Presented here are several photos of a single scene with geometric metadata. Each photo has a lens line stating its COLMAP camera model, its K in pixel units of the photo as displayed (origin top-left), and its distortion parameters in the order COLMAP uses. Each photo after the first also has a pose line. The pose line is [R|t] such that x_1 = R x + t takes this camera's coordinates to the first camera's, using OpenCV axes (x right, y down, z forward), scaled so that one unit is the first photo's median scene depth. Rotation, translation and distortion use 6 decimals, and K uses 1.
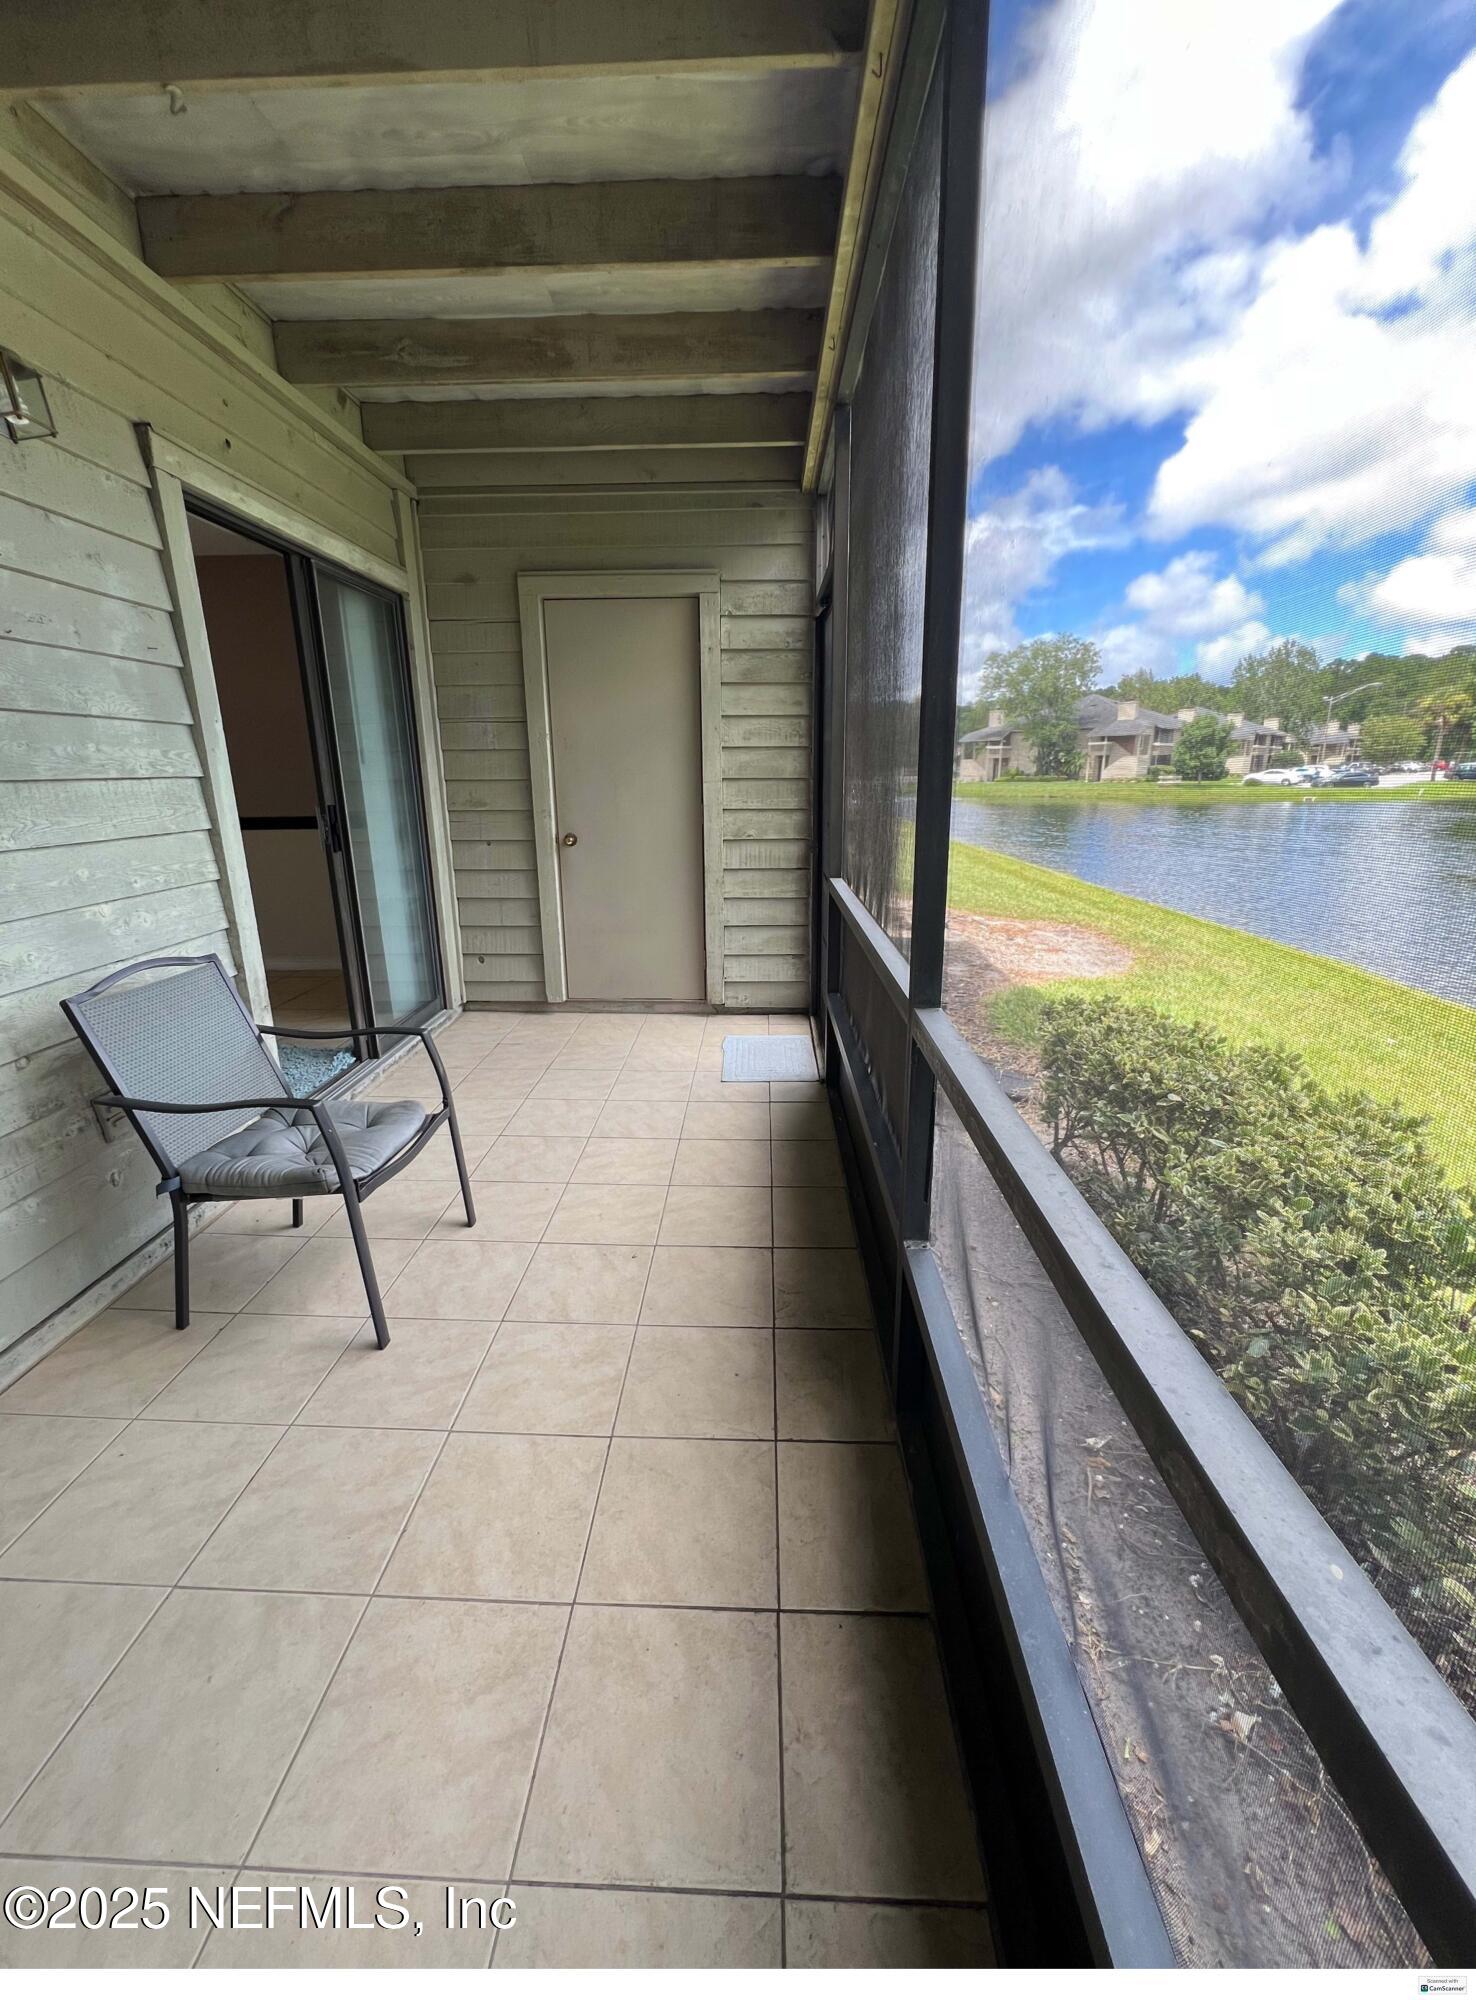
lens RADIAL K [[787.8, 0, 741.2], [0, 787.8, 980.9], [0, 0, 1]] dist [0.000803, 0.000176]
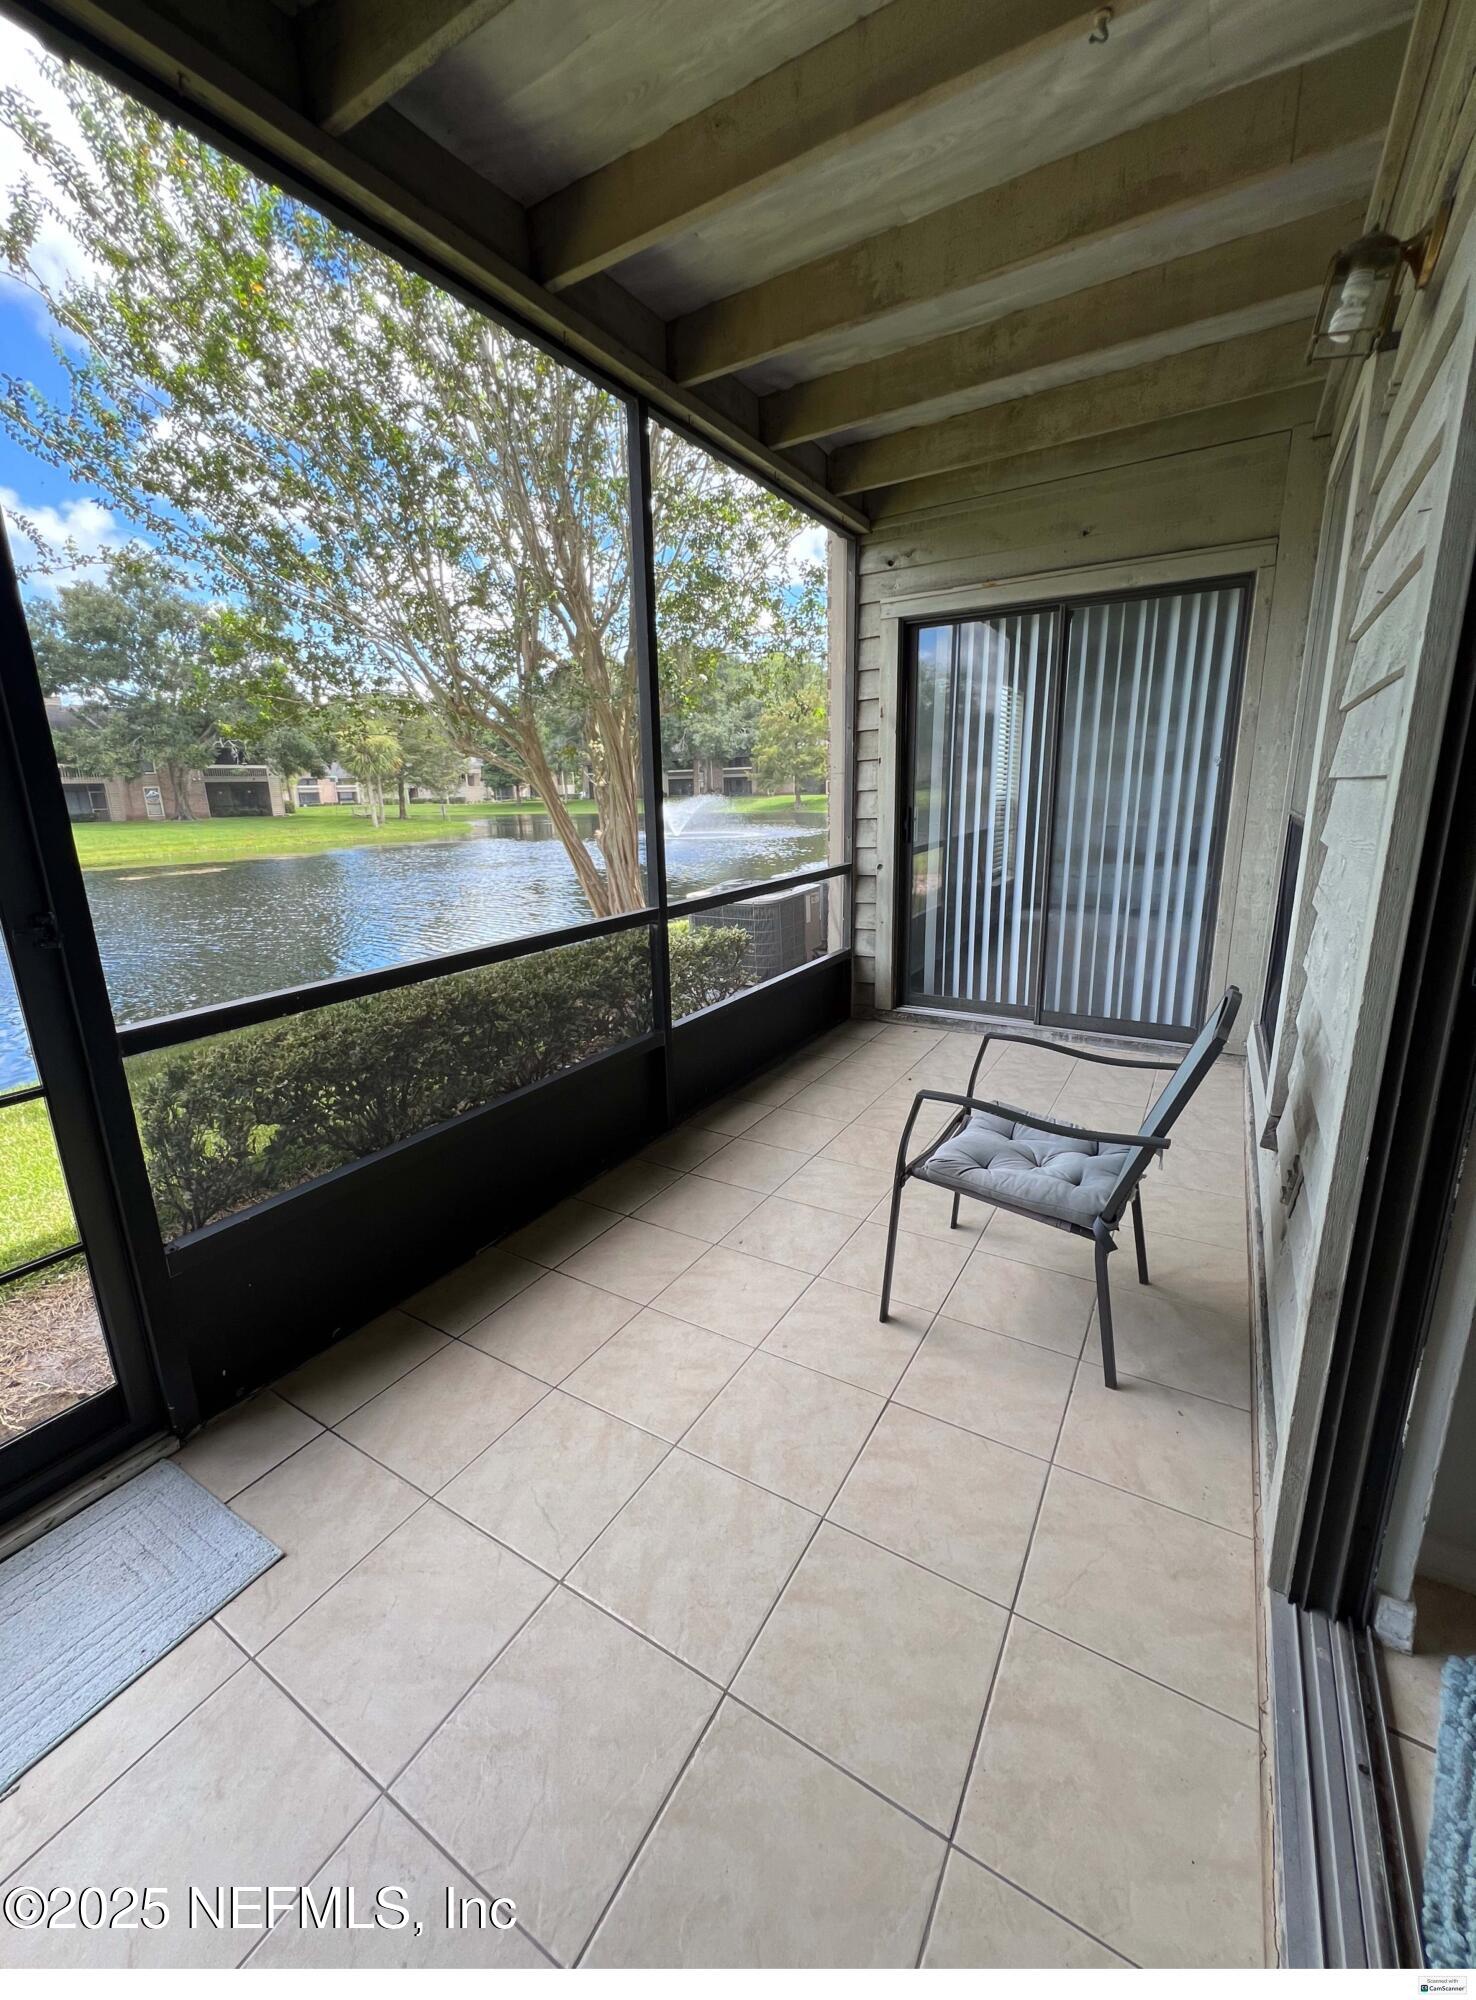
lens RADIAL K [[790.1, 0, 738.0], [0, 790.1, 1000.0], [0, 0, 1]] dist [0.016763, 0.000136]
pose [[-0.871003, -0.089358, 0.483082, -0.569990], [0.163404, 0.874640, 0.456404, -0.389466], [-0.463306, 0.476467, -0.747213, 1.504800]]
